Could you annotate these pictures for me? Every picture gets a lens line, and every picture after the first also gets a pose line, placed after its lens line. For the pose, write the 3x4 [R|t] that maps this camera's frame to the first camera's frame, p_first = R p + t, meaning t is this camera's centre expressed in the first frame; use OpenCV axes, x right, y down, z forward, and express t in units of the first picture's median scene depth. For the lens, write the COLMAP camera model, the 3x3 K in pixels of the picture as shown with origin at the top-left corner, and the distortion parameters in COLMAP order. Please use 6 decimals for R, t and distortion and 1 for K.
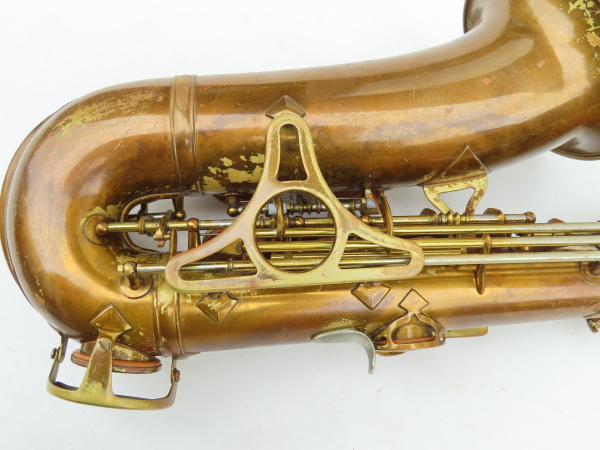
lens RADIAL K [[572.5, 0, 300.0], [0, 572.5, 225.0], [0, 0, 1]] dist [-0.030597, -0.002818]
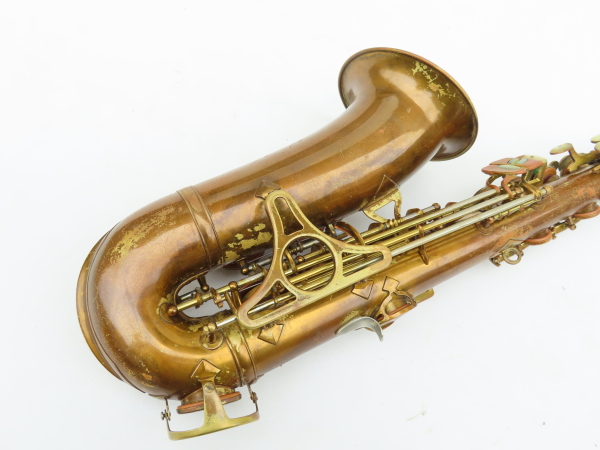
lens RADIAL K [[572.5, 0, 300.0], [0, 572.5, 225.0], [0, 0, 1]] dist [-0.030597, -0.002818]
pose [[0.917773, -0.319490, 0.235838, -0.312975], [0.340608, 0.938660, -0.053881, -0.009614], [-0.204157, 0.129779, 0.970298, -0.404792]]
